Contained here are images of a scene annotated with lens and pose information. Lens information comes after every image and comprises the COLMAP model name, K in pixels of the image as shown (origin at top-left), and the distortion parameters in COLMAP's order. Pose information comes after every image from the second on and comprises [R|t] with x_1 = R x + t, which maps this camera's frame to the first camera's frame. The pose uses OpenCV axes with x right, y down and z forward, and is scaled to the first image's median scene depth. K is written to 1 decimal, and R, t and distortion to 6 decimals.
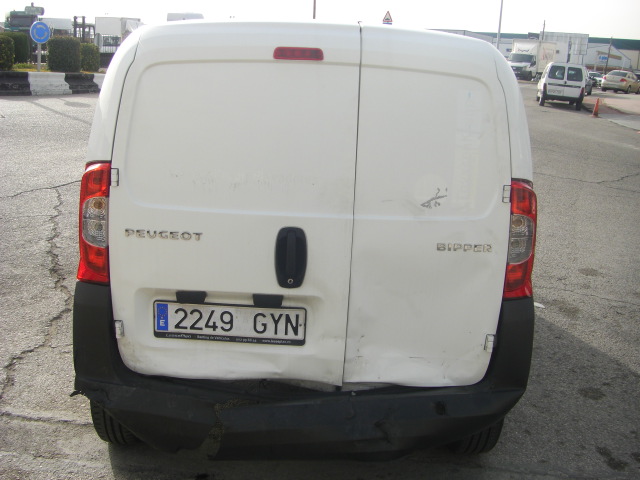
lens RADIAL K [[724.2, 0, 311.1], [0, 724.2, 239.1], [0, 0, 1]] dist [-0.198157, 0.194863]
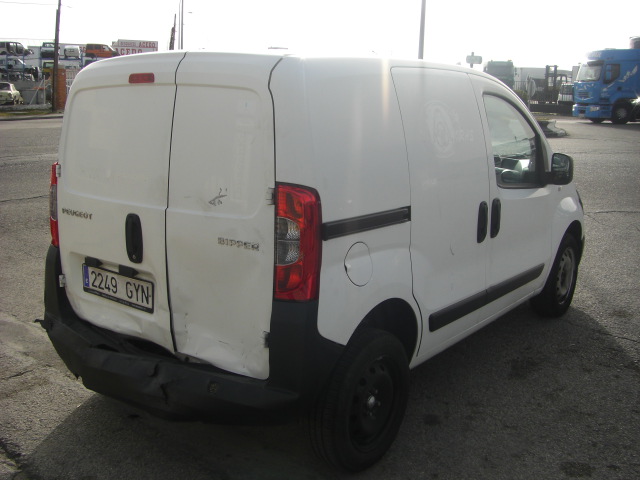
lens RADIAL K [[724.2, 0, 311.1], [0, 724.2, 239.1], [0, 0, 1]] dist [-0.198157, 0.194863]
pose [[0.779389, 0.087177, -0.620446, 0.950442], [-0.129398, 0.991320, -0.023259, 0.015431], [0.613032, 0.098412, 0.783905, 0.200086]]
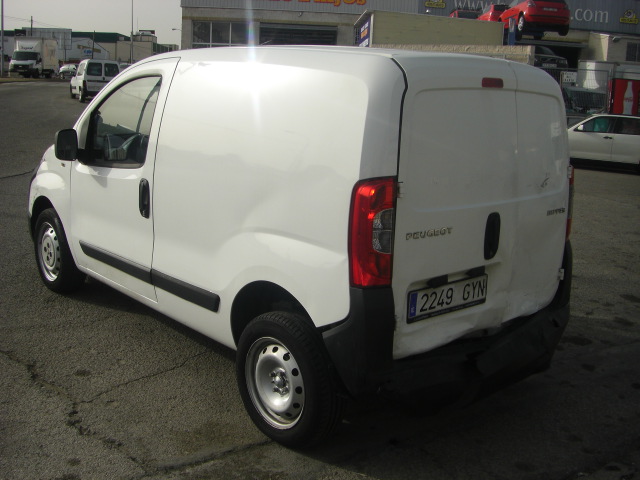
lens RADIAL K [[724.2, 0, 311.1], [0, 724.2, 239.1], [0, 0, 1]] dist [-0.198157, 0.194863]
pose [[0.762147, -0.159751, 0.627384, -1.060936], [0.154902, 0.985927, 0.062872, -0.098447], [-0.628599, 0.049265, 0.776168, 0.181280]]
